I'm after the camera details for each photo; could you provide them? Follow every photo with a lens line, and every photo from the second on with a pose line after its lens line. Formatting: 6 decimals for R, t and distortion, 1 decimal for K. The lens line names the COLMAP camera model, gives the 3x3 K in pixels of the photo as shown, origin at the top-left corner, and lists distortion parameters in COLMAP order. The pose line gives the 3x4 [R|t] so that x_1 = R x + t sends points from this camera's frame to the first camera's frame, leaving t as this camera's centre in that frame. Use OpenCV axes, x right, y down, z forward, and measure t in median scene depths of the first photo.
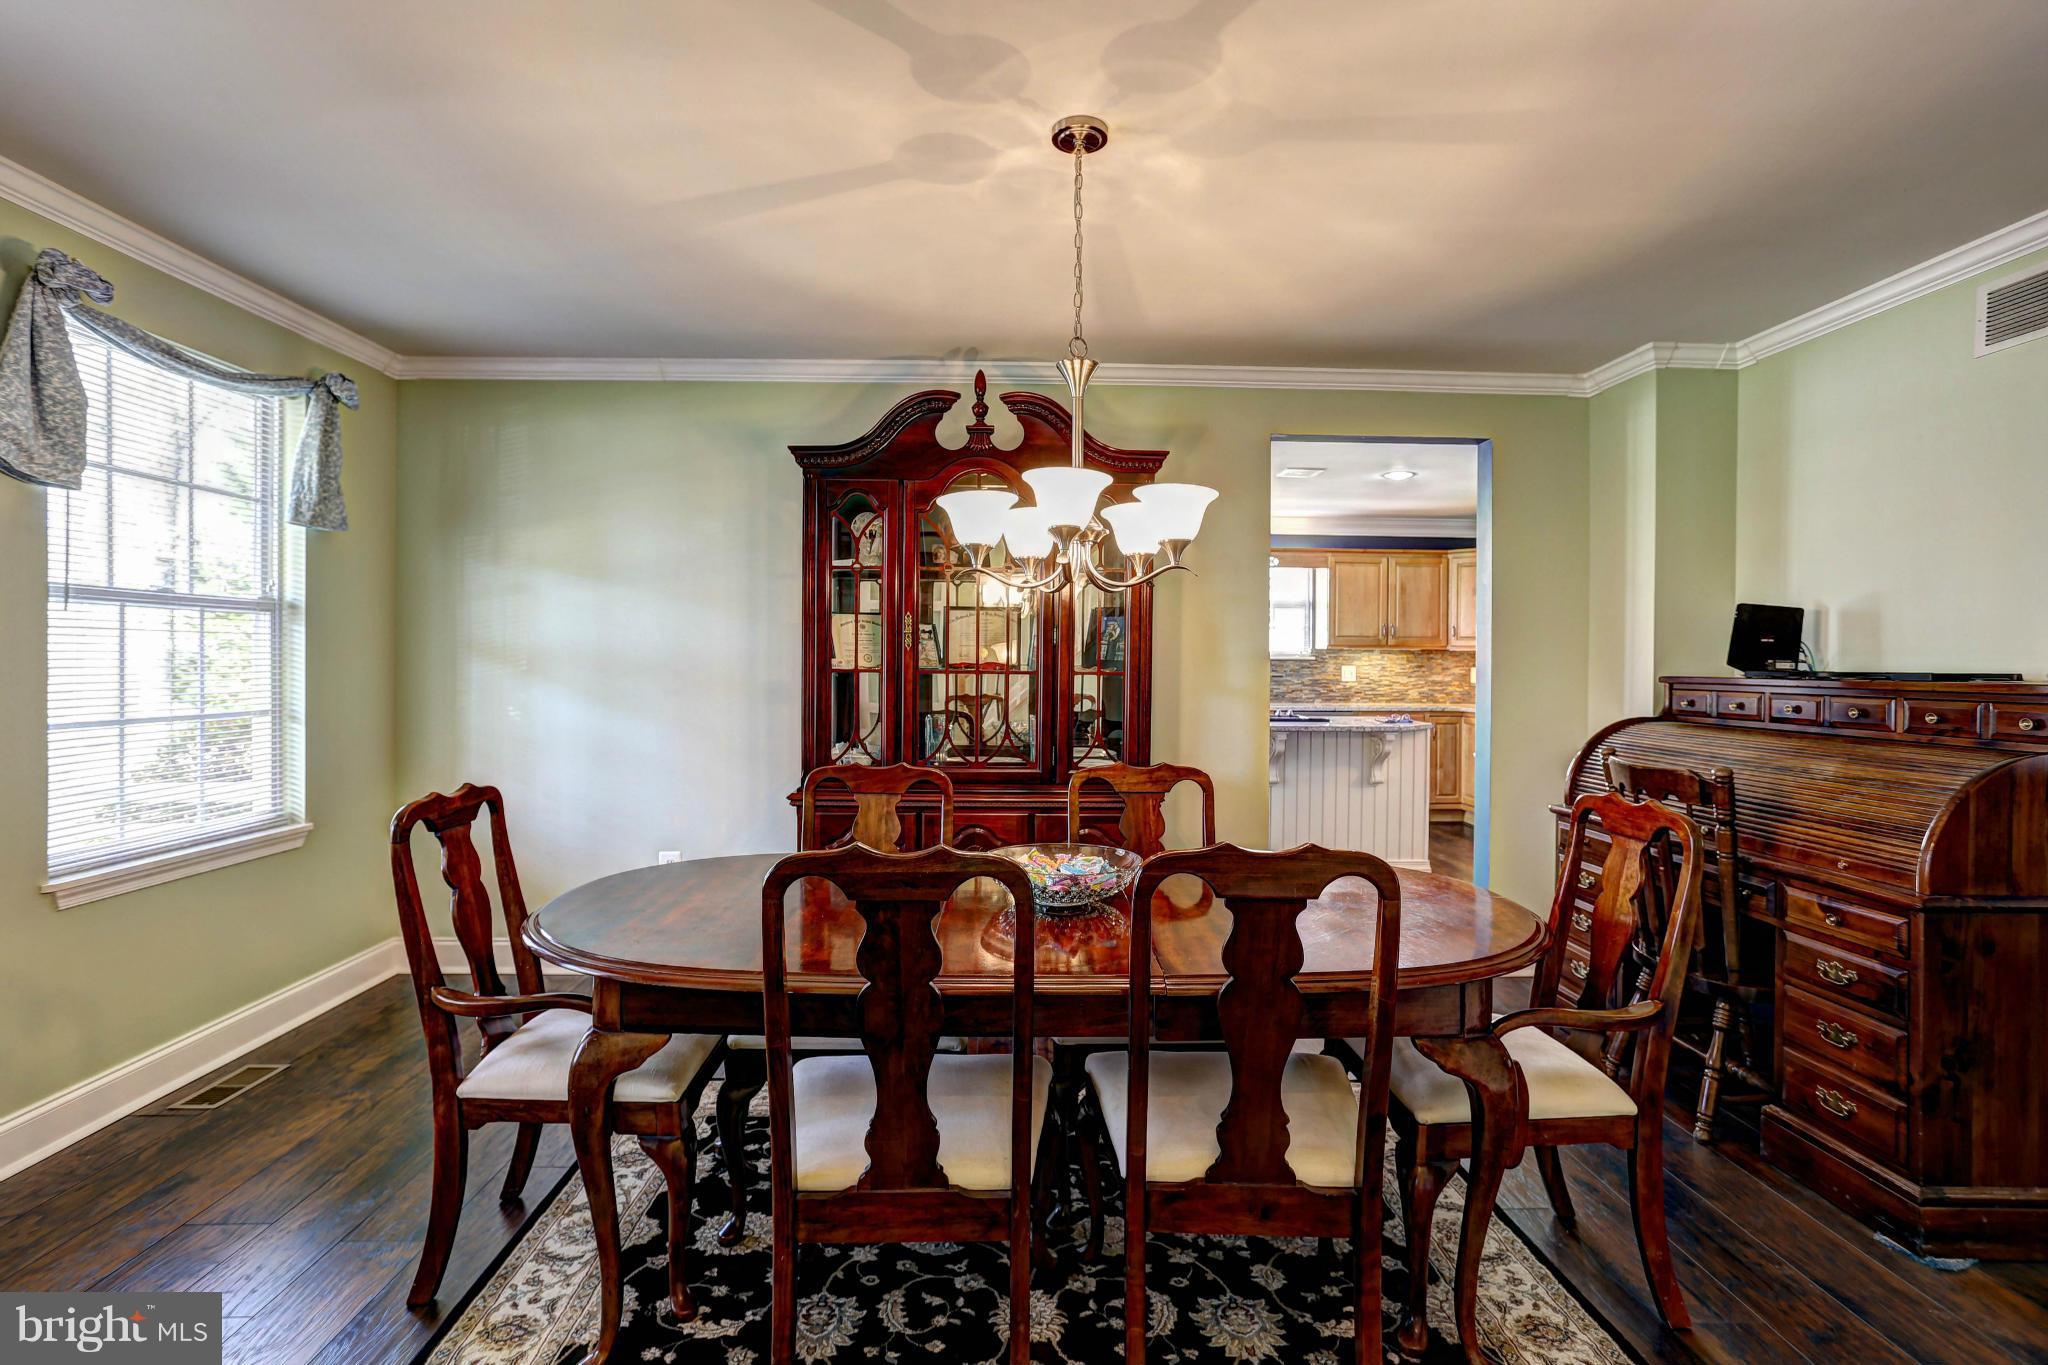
lens RADIAL K [[998.4, 0, 1023.7], [0, 998.4, 672.7], [0, 0, 1]] dist [-0.045273, 0.028654]
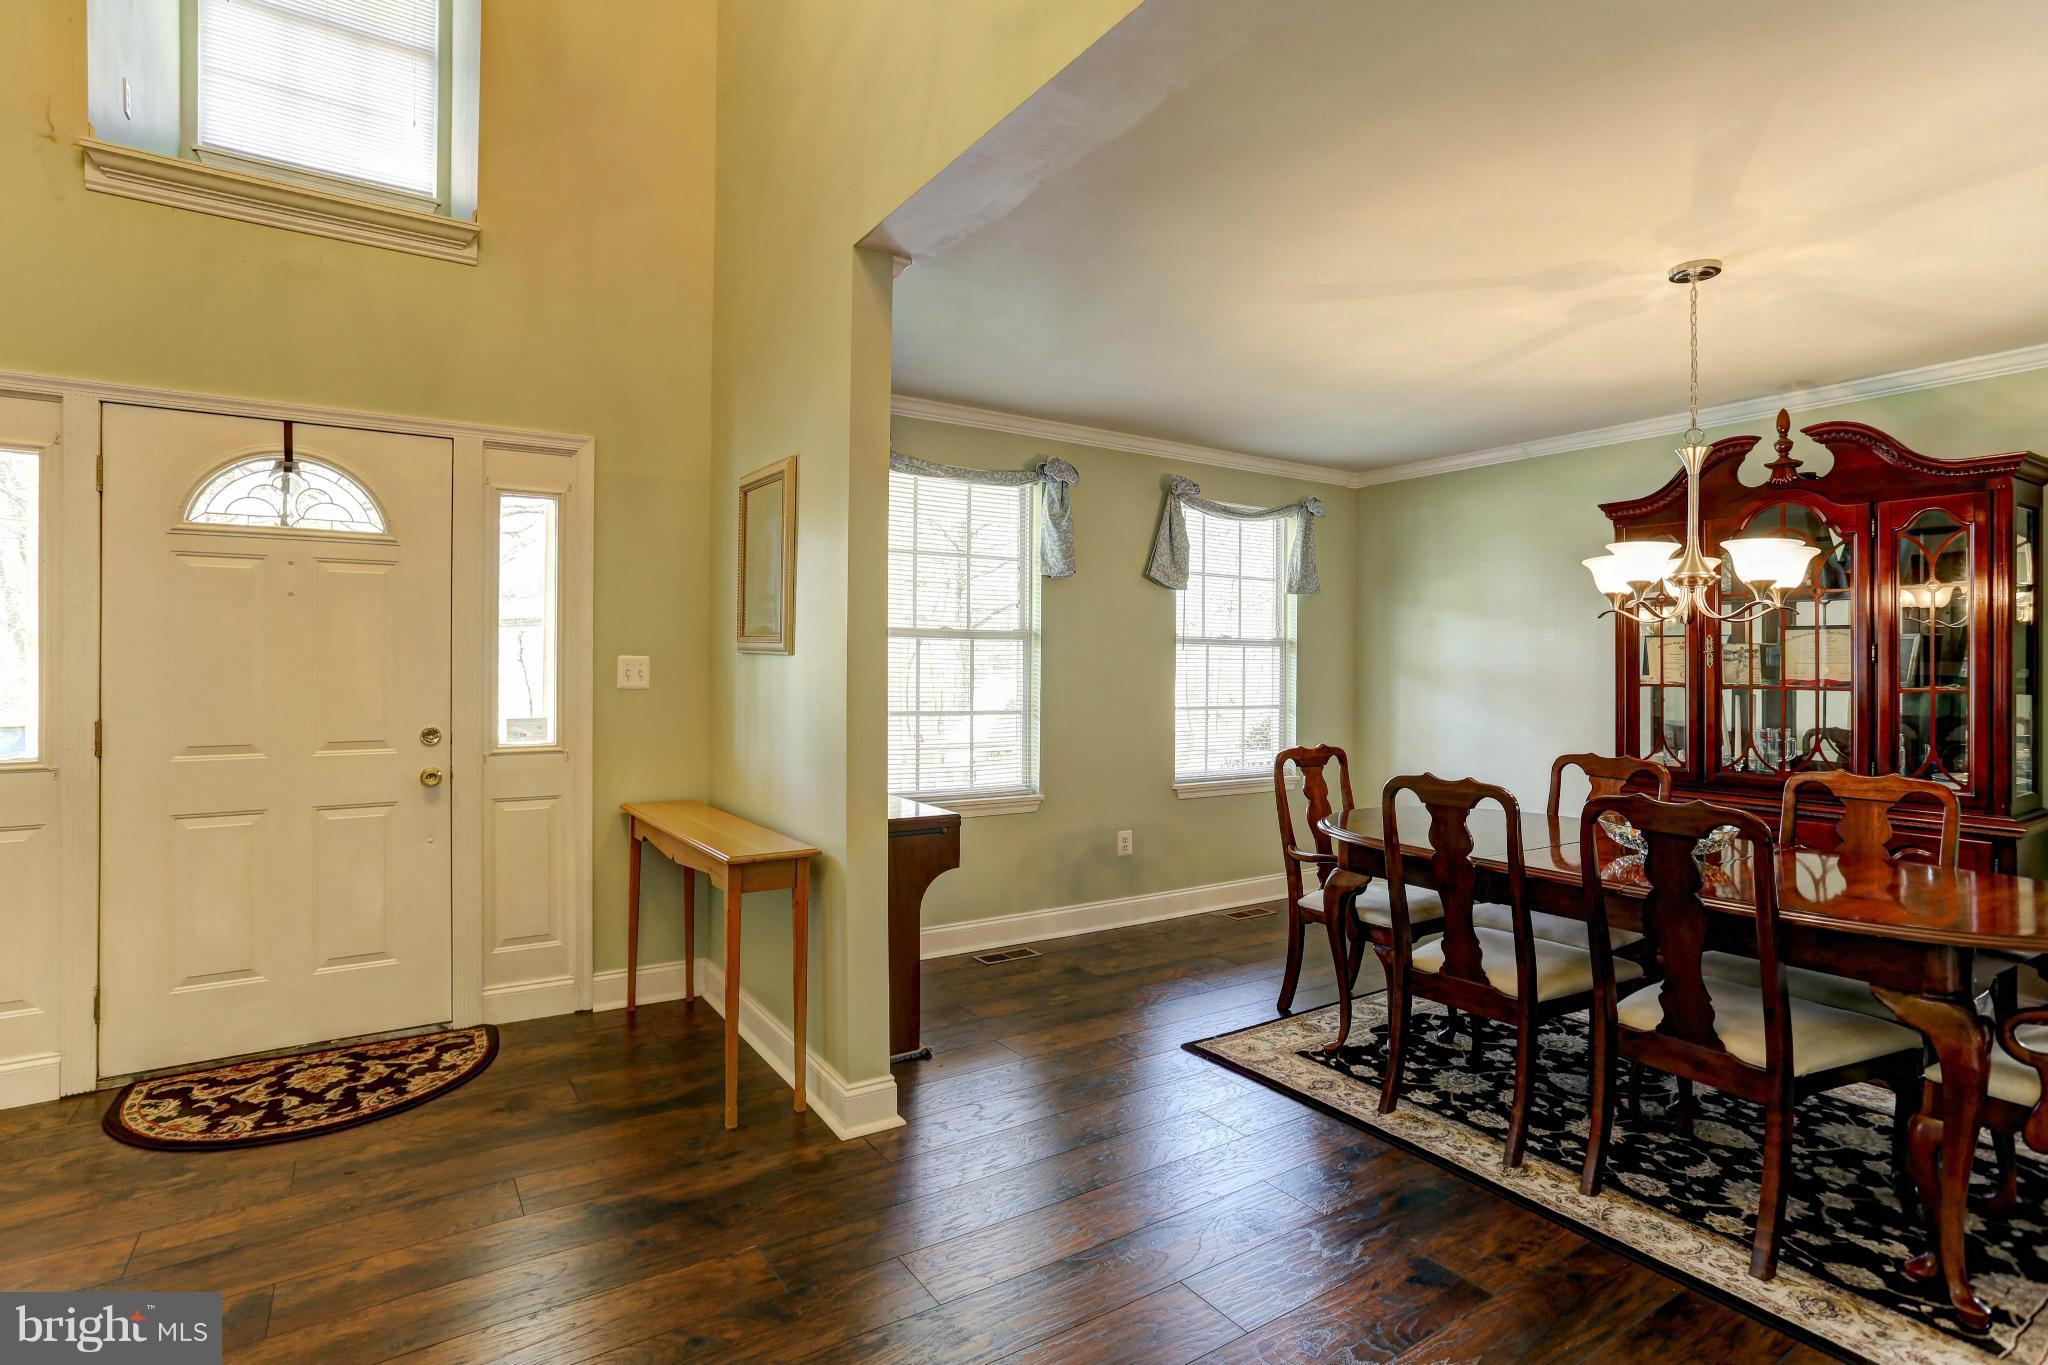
lens RADIAL K [[998.4, 0, 1023.7], [0, 998.4, 672.7], [0, 0, 1]] dist [-0.045273, 0.028654]
pose [[0.536231, 0.000533, -0.844071, 0.570161], [-0.015780, 0.999831, -0.009393, 0.007526], [0.843924, 0.018357, 0.536149, -0.365260]]
